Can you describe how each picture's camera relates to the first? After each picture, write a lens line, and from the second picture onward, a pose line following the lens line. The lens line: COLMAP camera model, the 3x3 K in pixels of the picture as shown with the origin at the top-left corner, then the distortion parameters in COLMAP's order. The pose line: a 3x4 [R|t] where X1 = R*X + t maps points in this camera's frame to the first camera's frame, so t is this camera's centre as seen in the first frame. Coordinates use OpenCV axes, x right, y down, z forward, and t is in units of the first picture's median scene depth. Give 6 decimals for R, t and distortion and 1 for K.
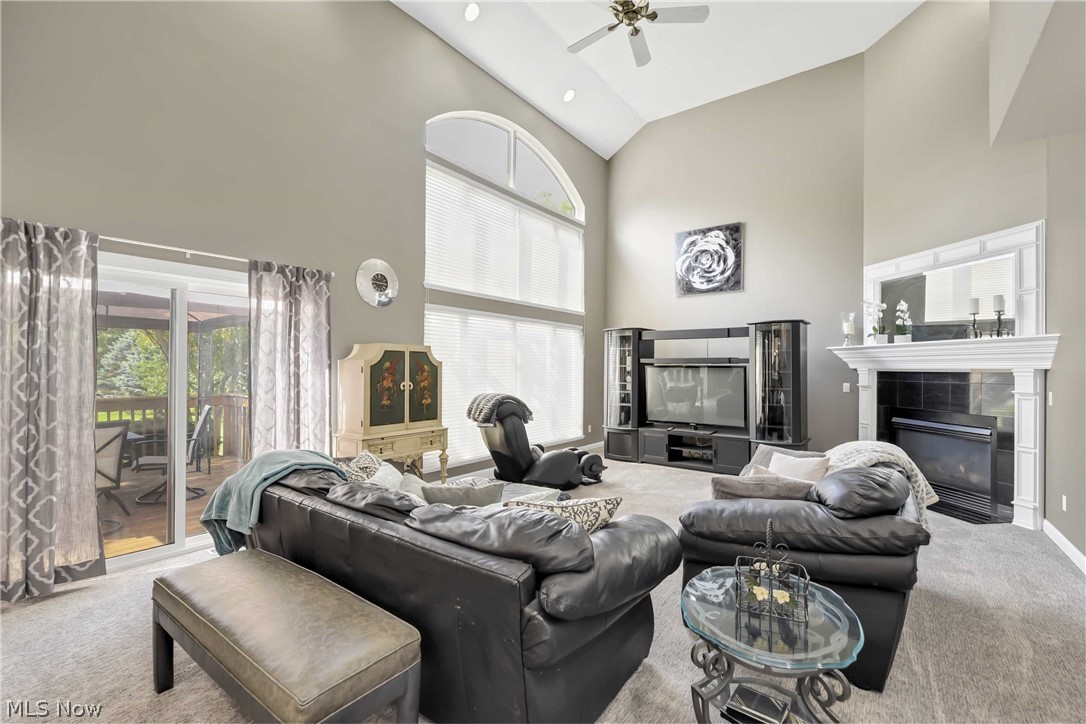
lens RADIAL K [[466.3, 0, 543.7], [0, 466.3, 367.5], [0, 0, 1]] dist [-0.002267, -0.000982]
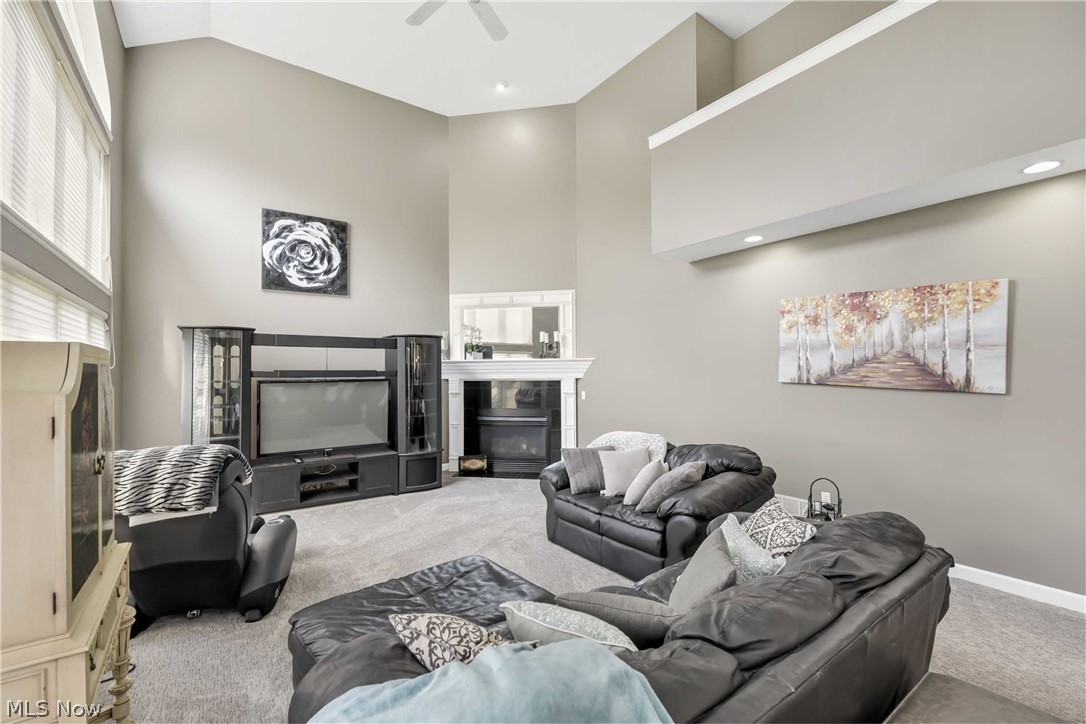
lens RADIAL K [[466.3, 0, 543.7], [0, 466.3, 367.5], [0, 0, 1]] dist [-0.002267, -0.000982]
pose [[0.304996, 0.000666, 0.952353, -0.328377], [0.007682, 0.999966, -0.003159, -0.017933], [-0.952323, 0.008279, 0.304981, 0.340286]]
